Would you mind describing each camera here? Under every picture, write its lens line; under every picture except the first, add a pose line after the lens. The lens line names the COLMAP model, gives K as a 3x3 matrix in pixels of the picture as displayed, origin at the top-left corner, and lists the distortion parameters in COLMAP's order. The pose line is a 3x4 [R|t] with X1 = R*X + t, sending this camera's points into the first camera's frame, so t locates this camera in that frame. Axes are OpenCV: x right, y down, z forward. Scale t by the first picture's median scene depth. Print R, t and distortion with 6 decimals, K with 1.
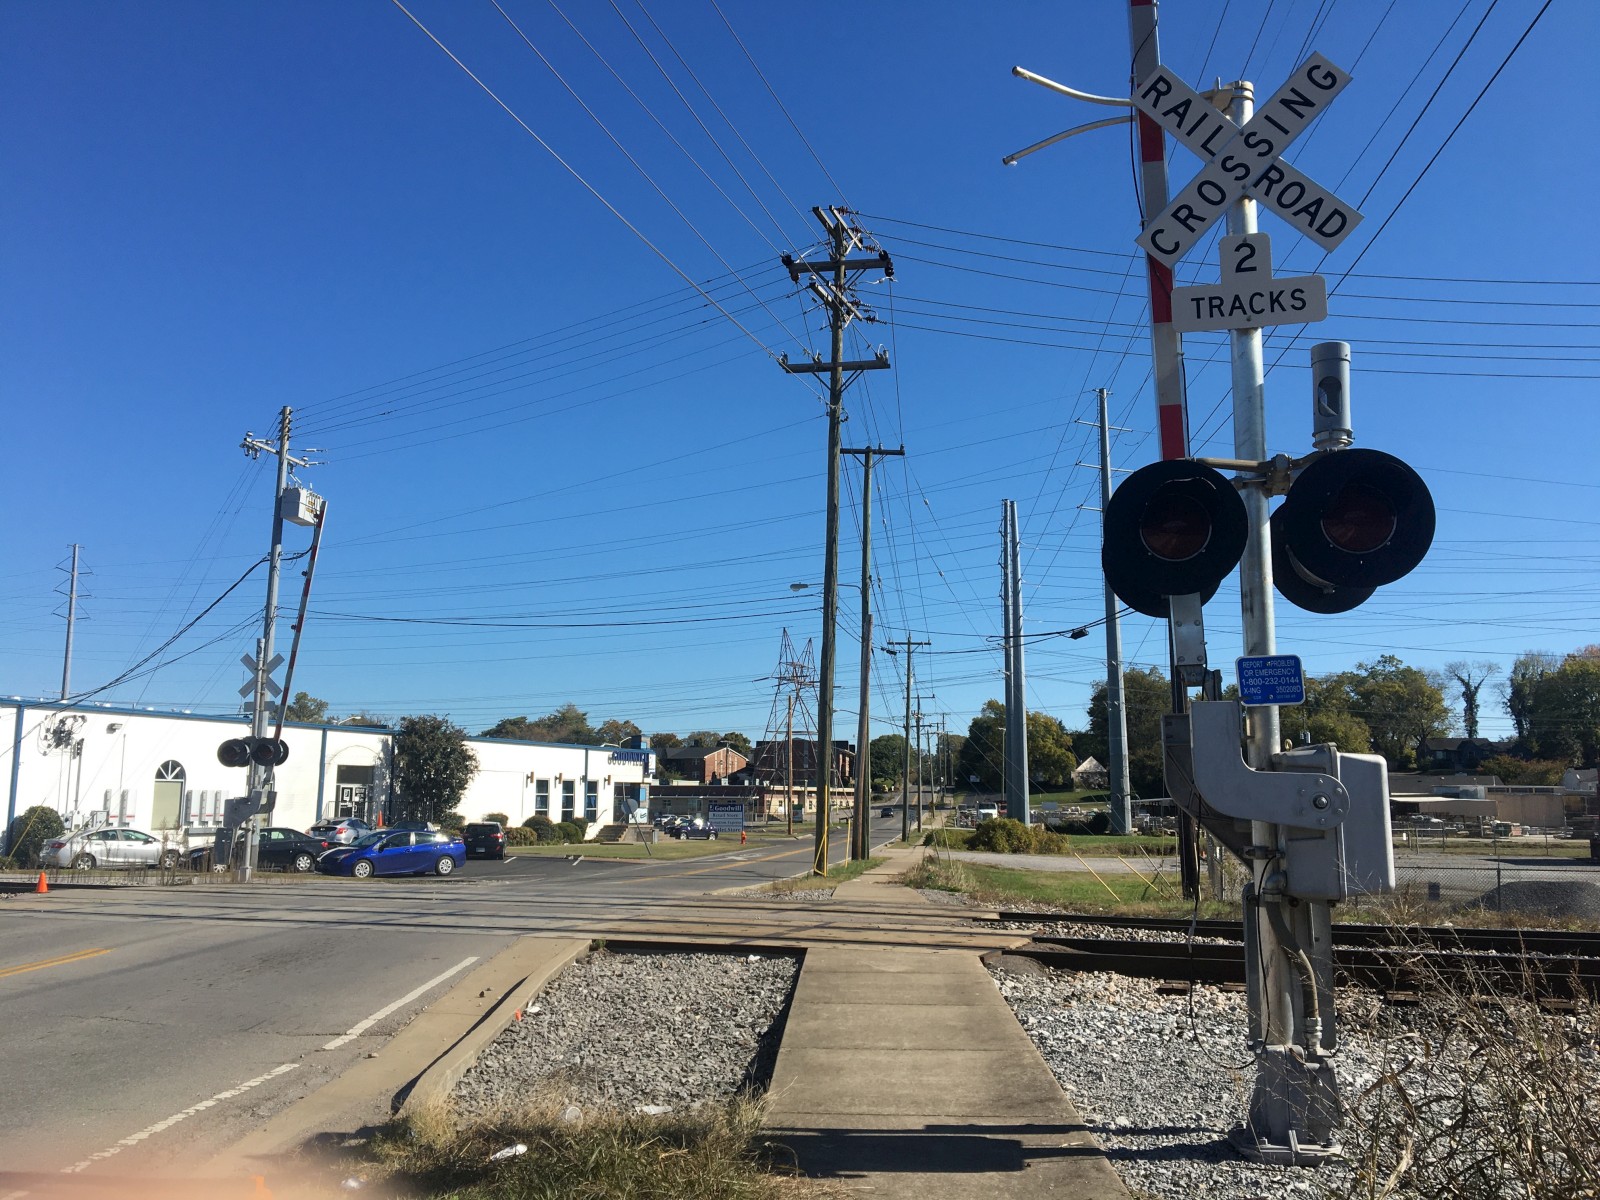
lens RADIAL K [[1346.3, 0, 791.5], [0, 1346.3, 604.5], [0, 0, 1]] dist [0.097803, -0.137036]
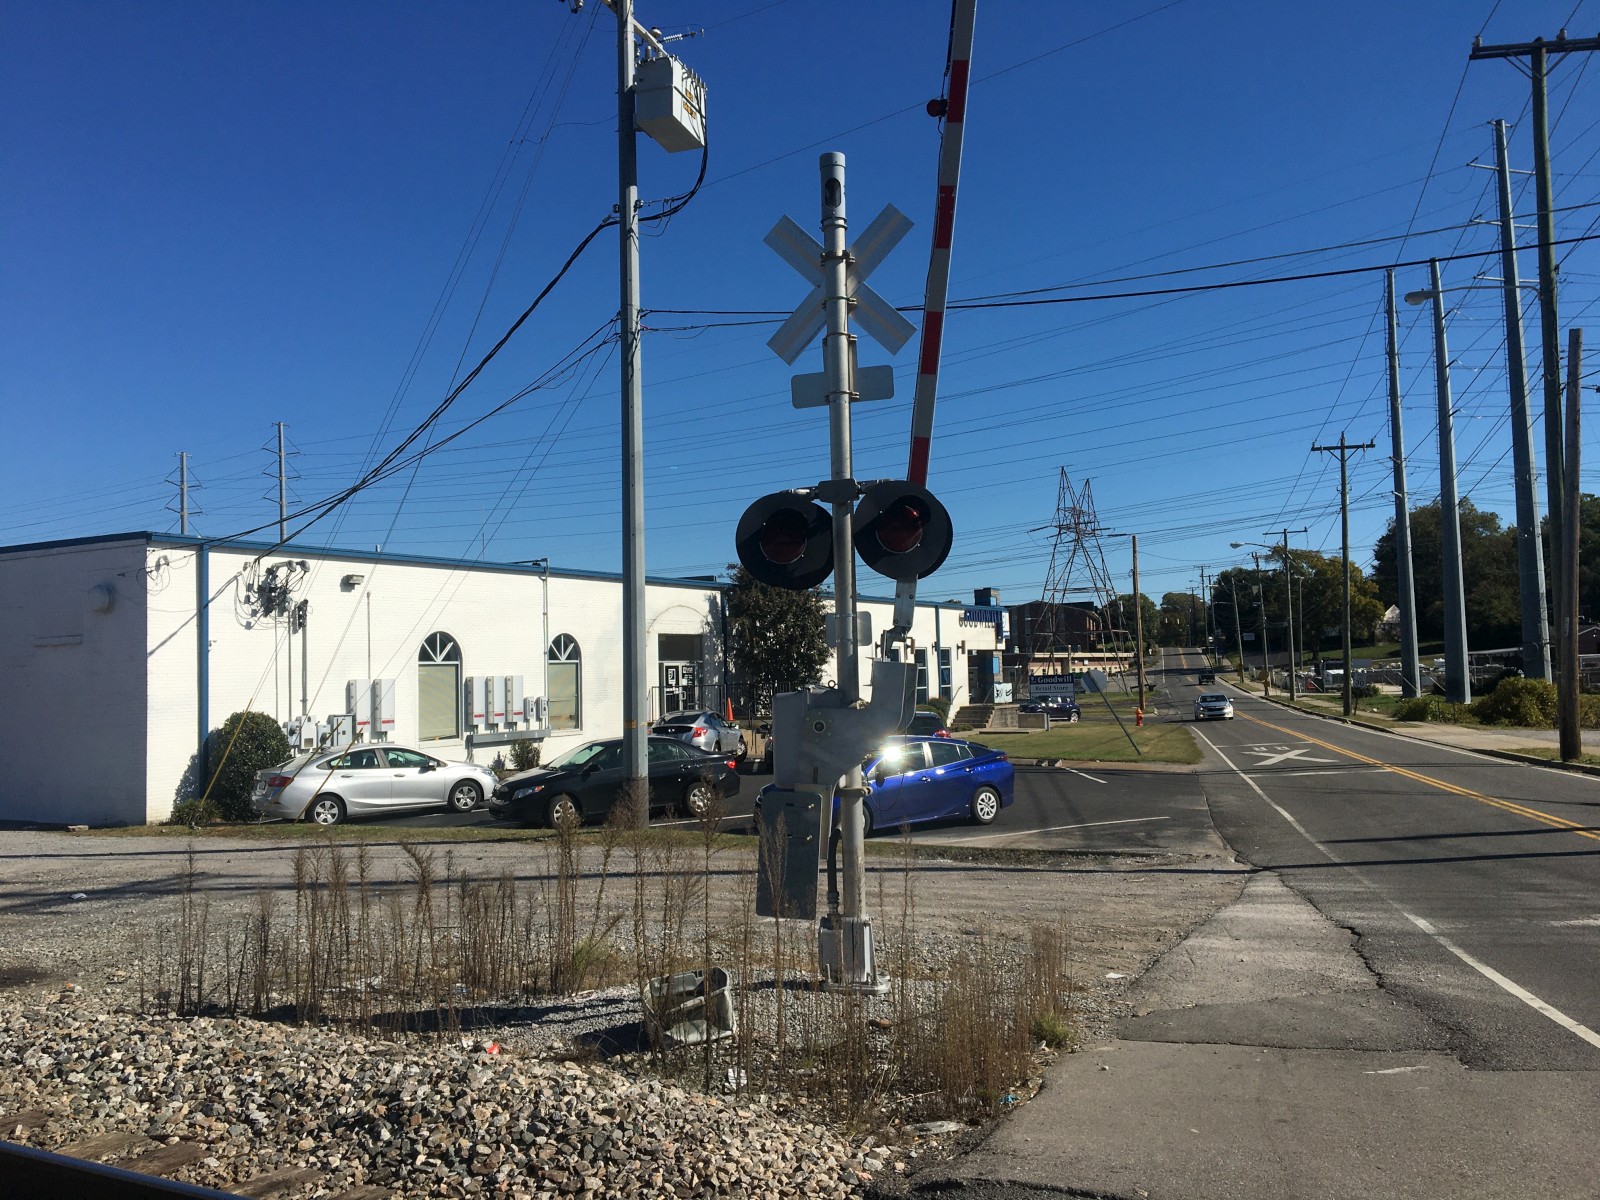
lens RADIAL K [[1346.3, 0, 787.1], [0, 1346.3, 610.8], [0, 0, 1]] dist [0.097803, -0.137036]
pose [[0.990709, -0.043585, -0.128822, -0.134757], [0.055907, 0.994036, 0.093634, 0.034804], [0.123973, -0.099966, 0.987237, 0.254143]]
